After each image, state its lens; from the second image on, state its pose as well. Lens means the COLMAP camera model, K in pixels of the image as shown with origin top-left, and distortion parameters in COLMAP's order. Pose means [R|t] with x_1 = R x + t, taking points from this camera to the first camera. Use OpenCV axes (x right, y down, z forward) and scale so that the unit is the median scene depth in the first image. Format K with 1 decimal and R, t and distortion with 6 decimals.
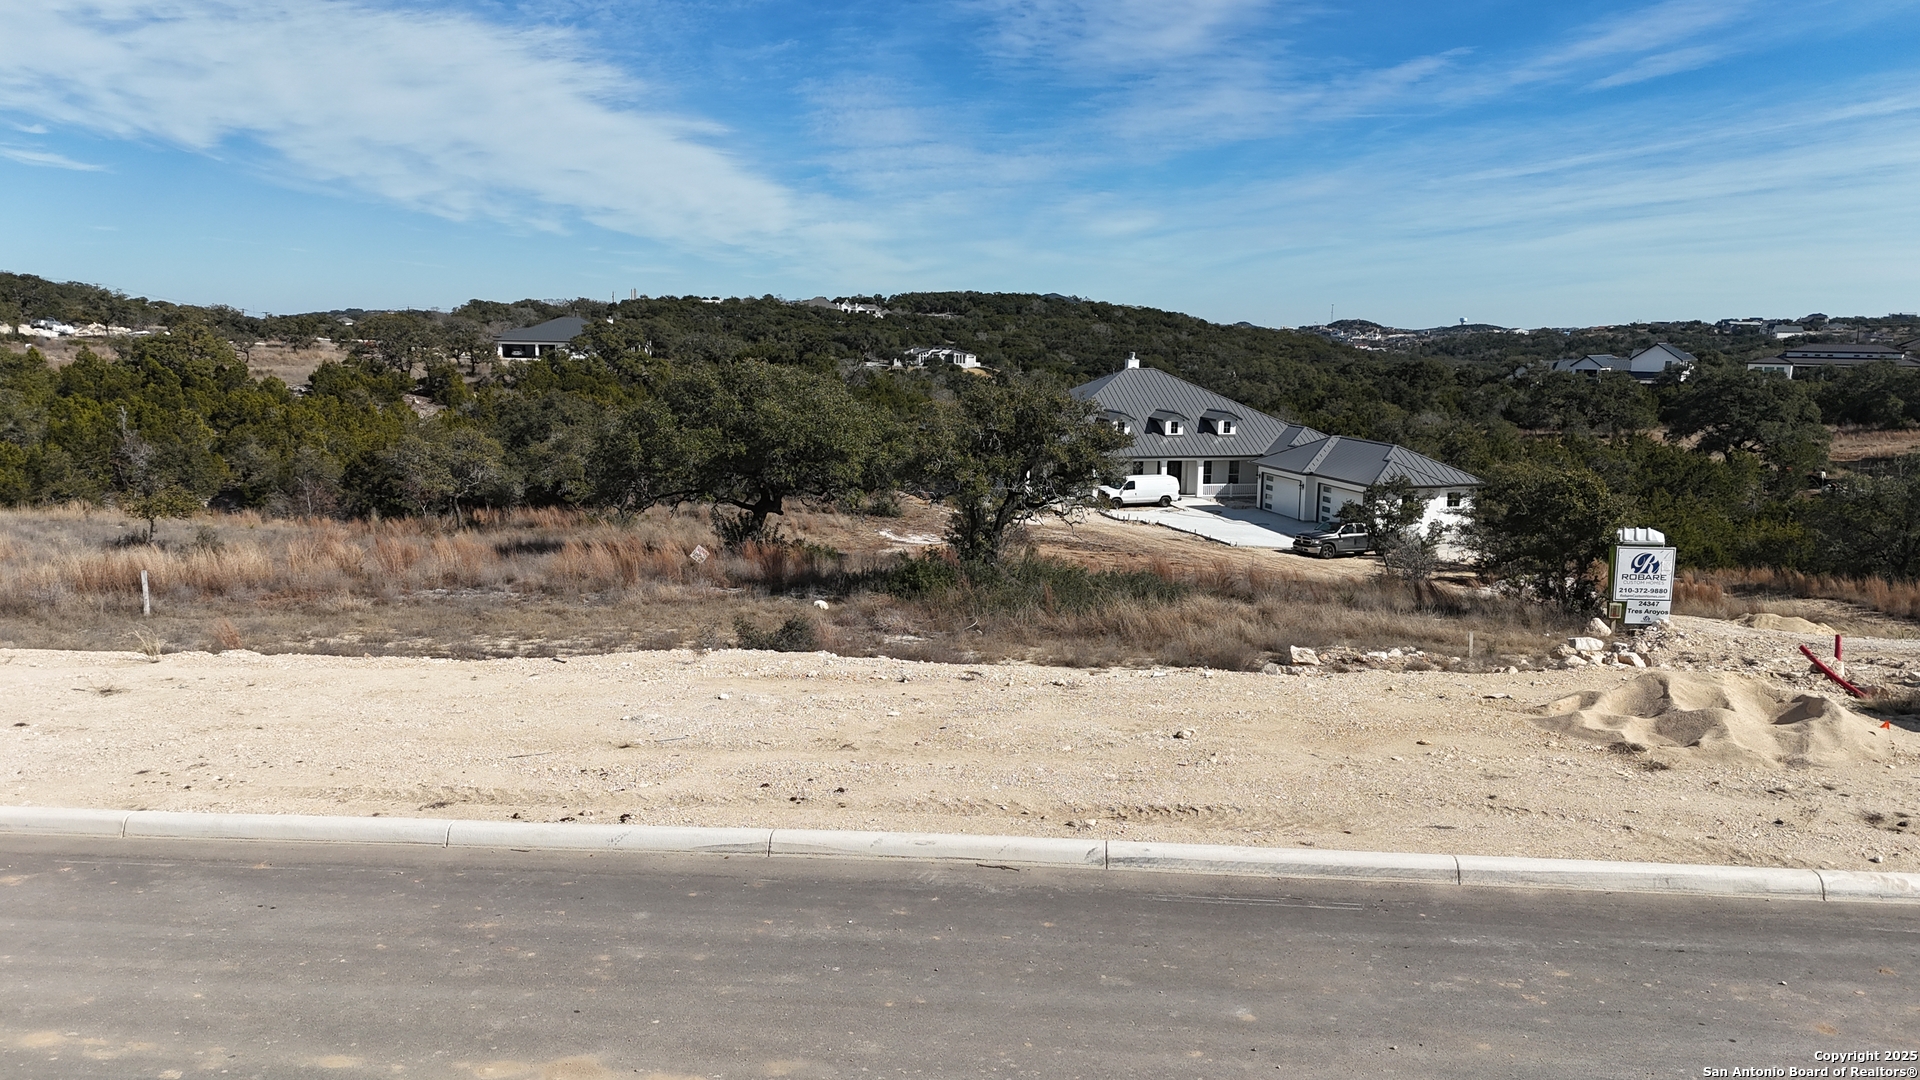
lens RADIAL K [[1400.5, 0, 963.4], [0, 1400.5, 534.0], [0, 0, 1]] dist [0.083666, -0.083453]
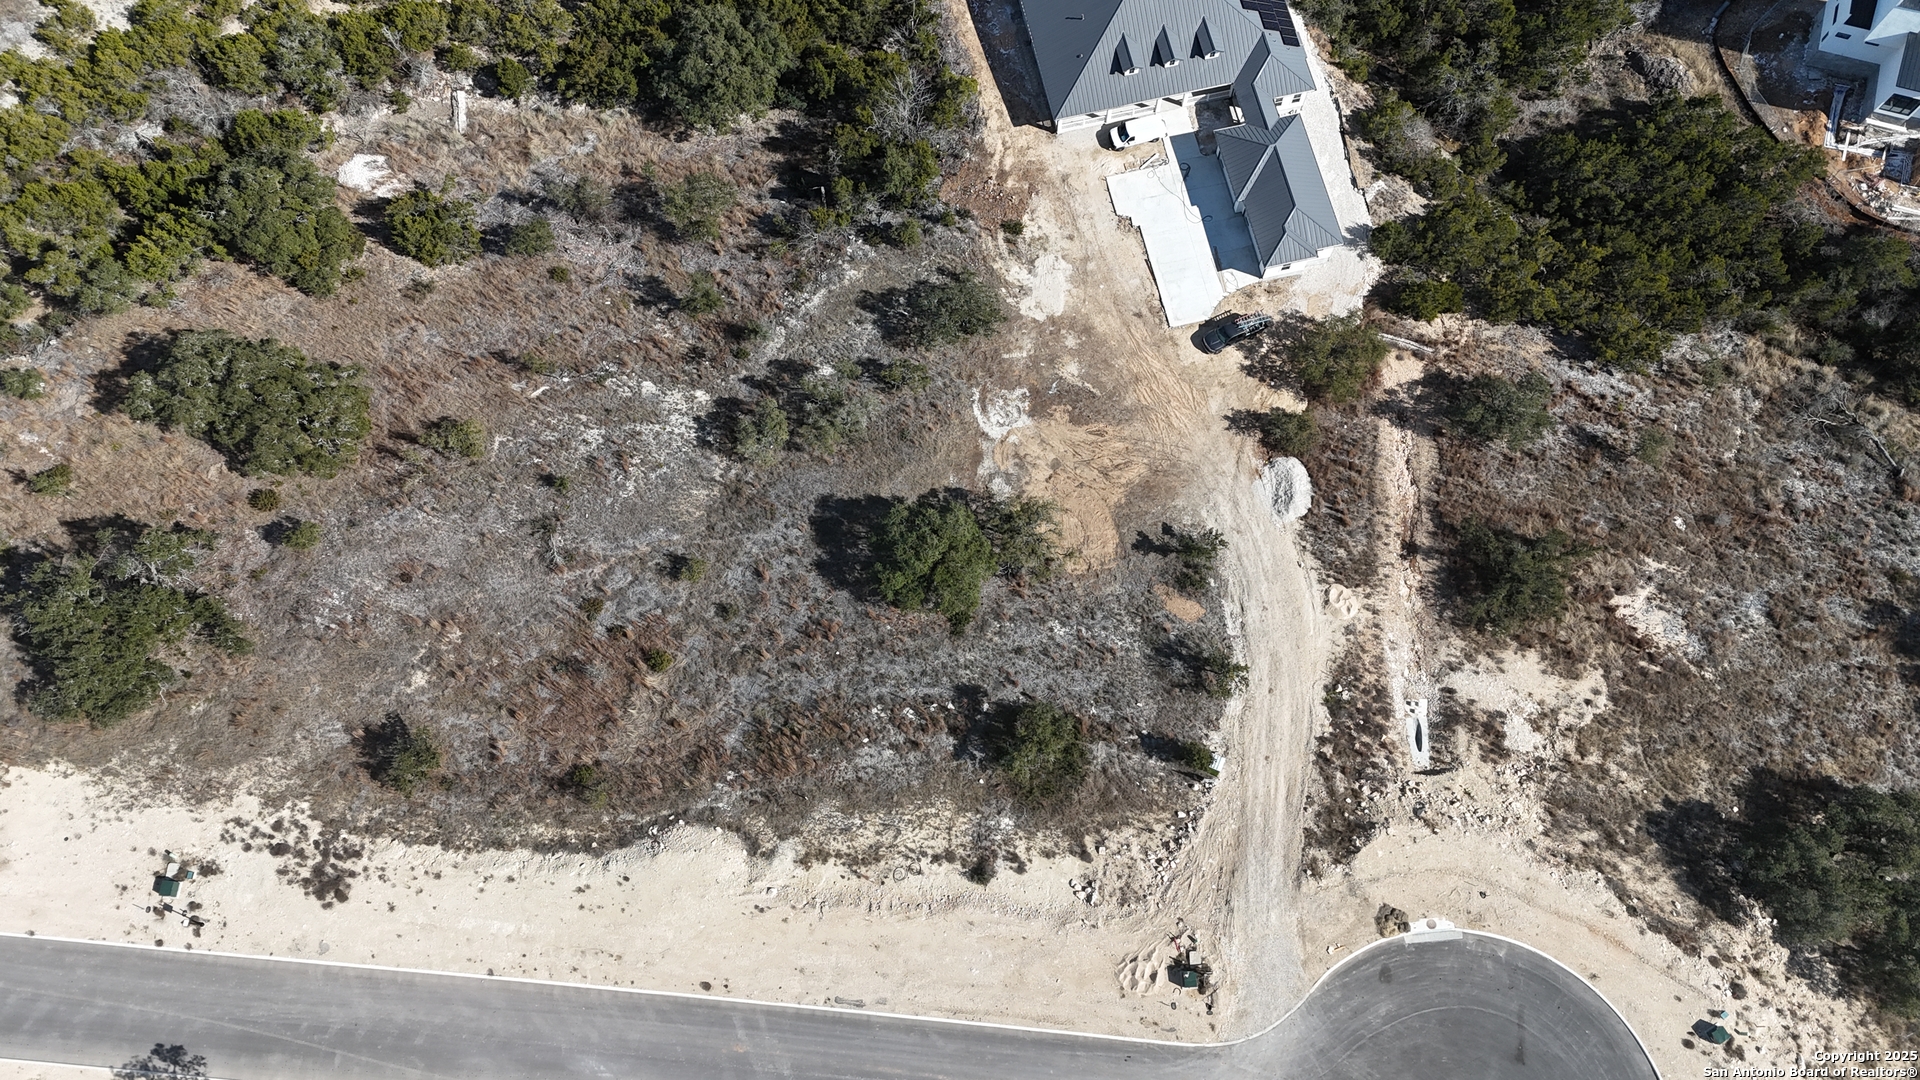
lens RADIAL K [[1400.5, 0, 963.4], [0, 1400.5, 534.0], [0, 0, 1]] dist [0.083666, -0.083453]
pose [[0.999572, -0.005682, -0.028693, -0.016233], [0.028202, 0.447417, 0.893881, -1.338050], [0.007759, -0.894308, 0.447385, -0.015006]]
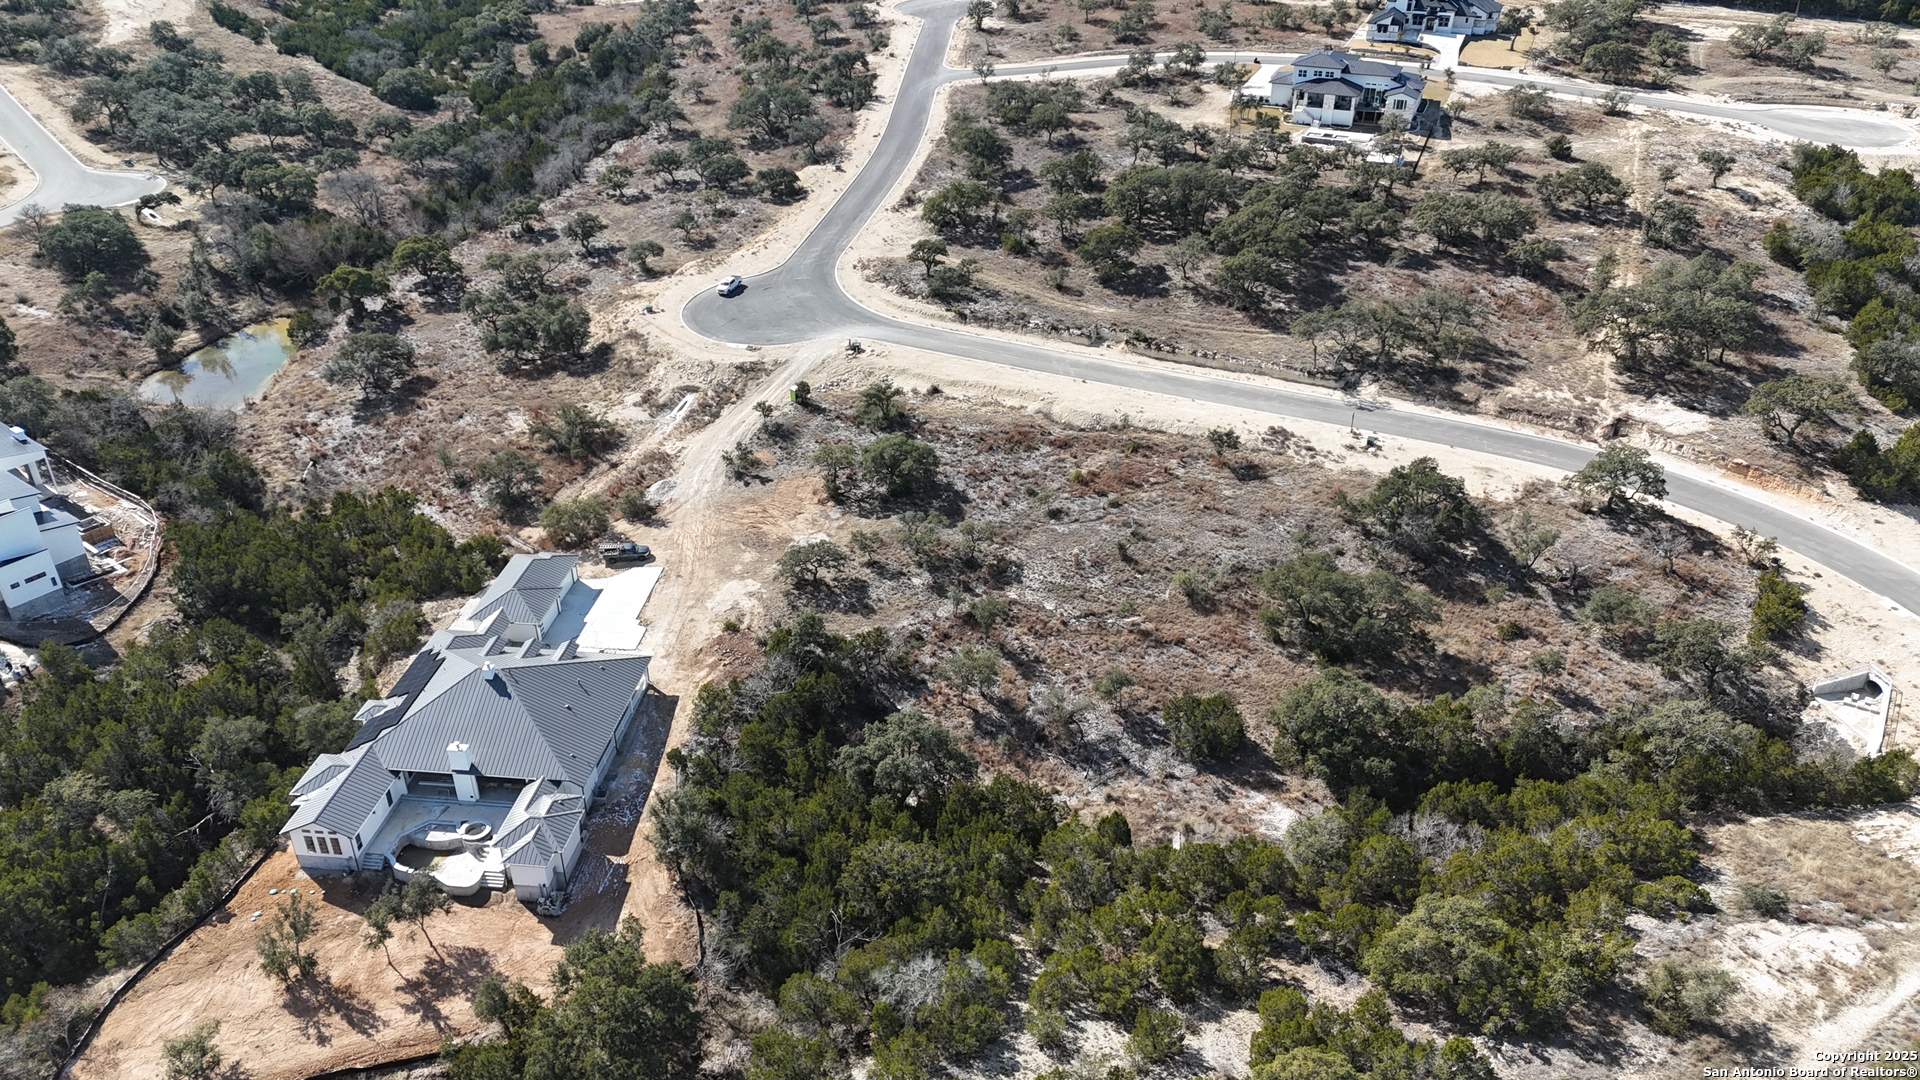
lens RADIAL K [[1400.5, 0, 963.4], [0, 1400.5, 534.0], [0, 0, 1]] dist [0.083666, -0.083453]
pose [[-0.945490, -0.176080, 0.273944, -0.842063], [0.033239, 0.784642, 0.619057, -1.355139], [-0.323952, 0.594418, -0.736018, 2.333831]]
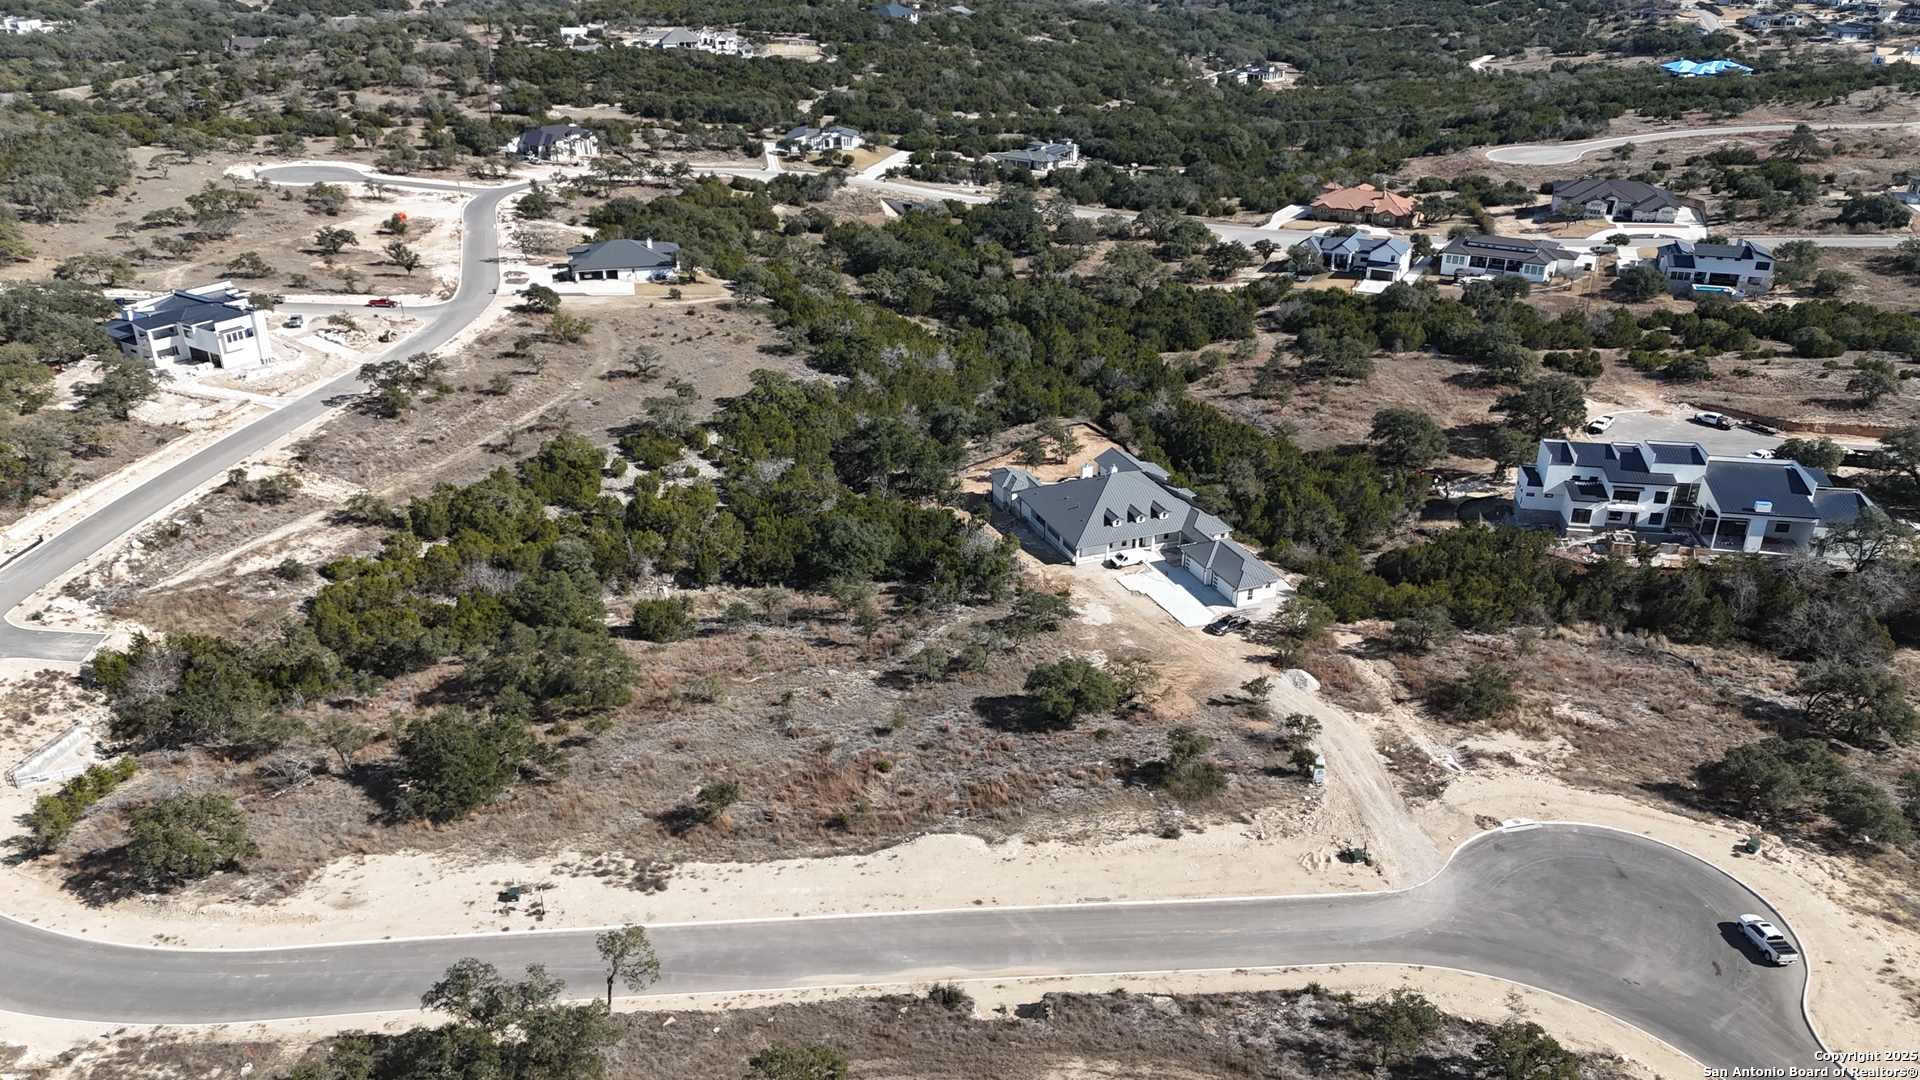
lens RADIAL K [[1376.0, 0, 959.9], [0, 1376.0, 561.1], [0, 0, 1]] dist [0.086838, -0.084073]
pose [[0.987981, -0.073091, 0.136205, -0.502304], [0.026946, 0.949090, 0.313850, -0.830132], [-0.152211, -0.306407, 0.939652, -1.151190]]
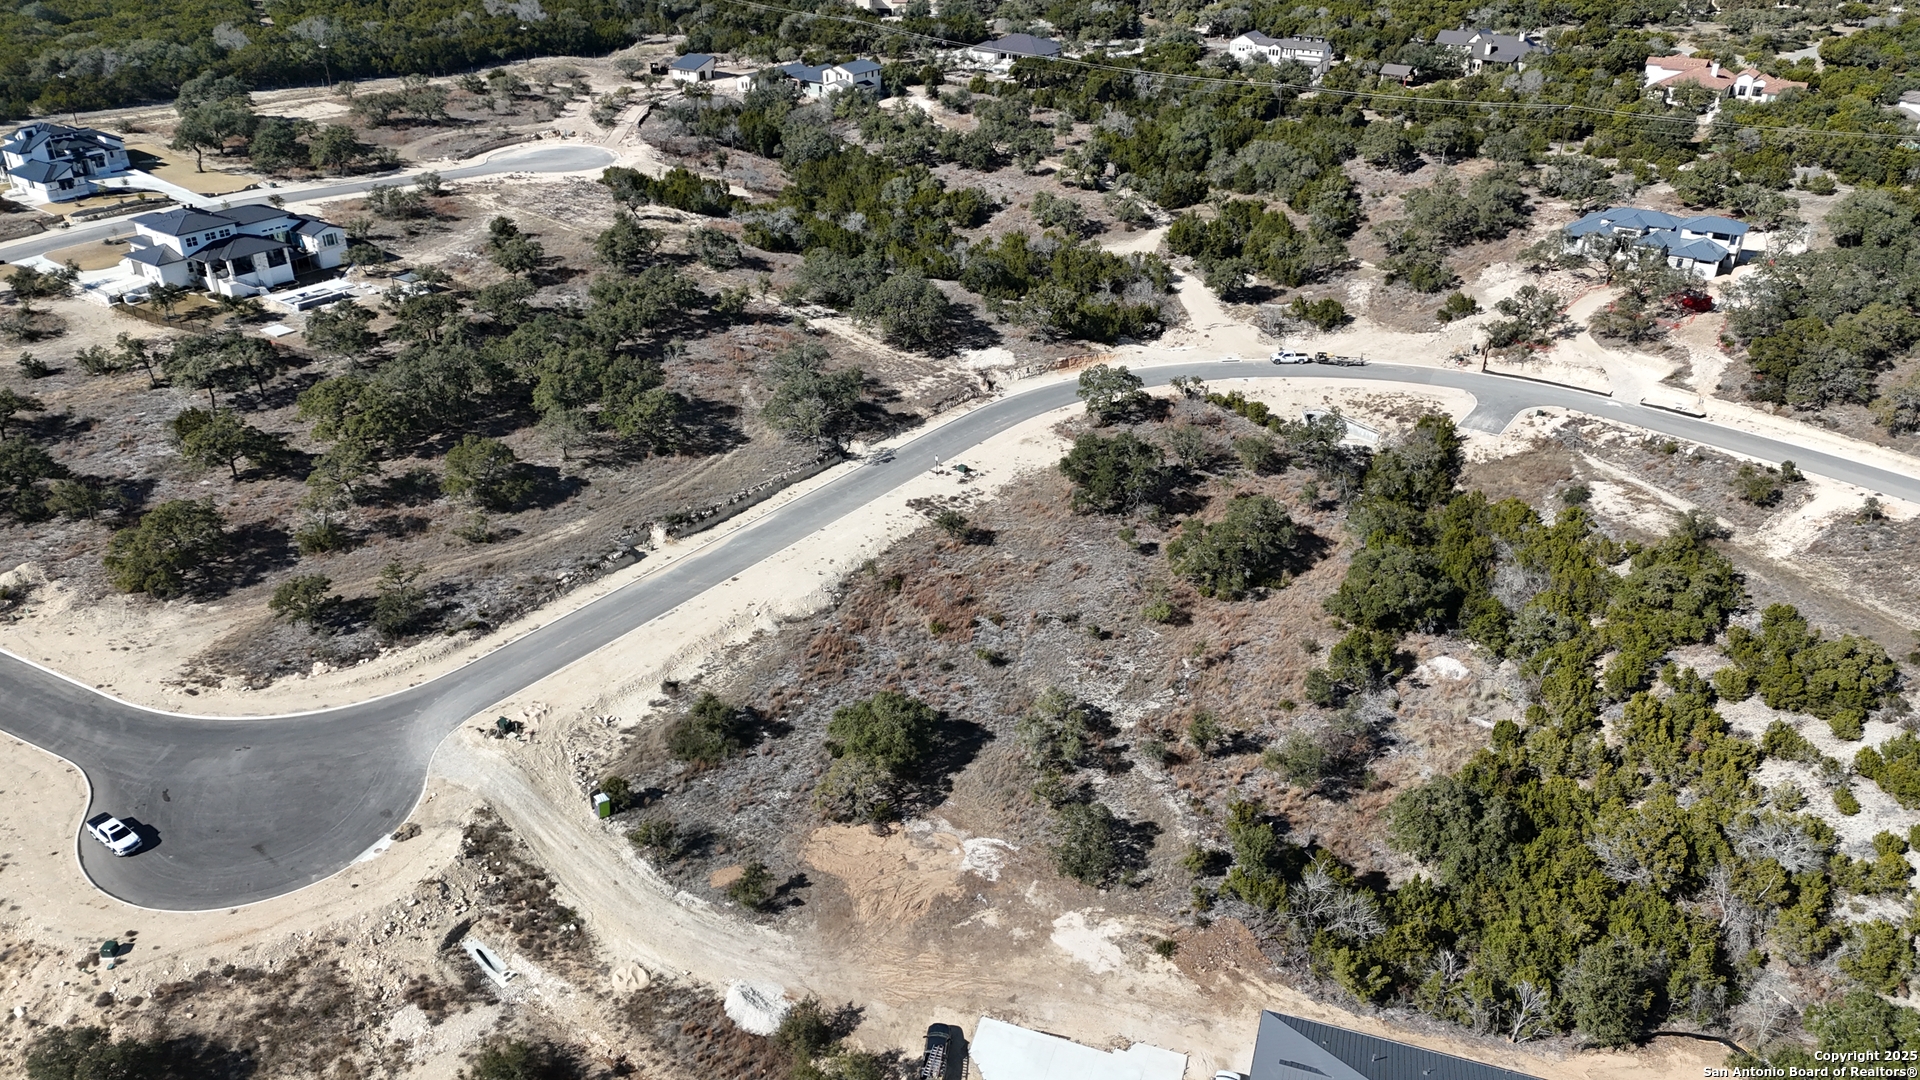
lens RADIAL K [[1376.0, 0, 959.9], [0, 1376.0, 561.1], [0, 0, 1]] dist [0.086838, -0.084073]
pose [[-0.525241, 0.399771, -0.751203, 1.082977], [-0.125977, 0.836520, 0.533257, -1.153194], [0.841577, 0.374723, -0.389013, 1.287224]]
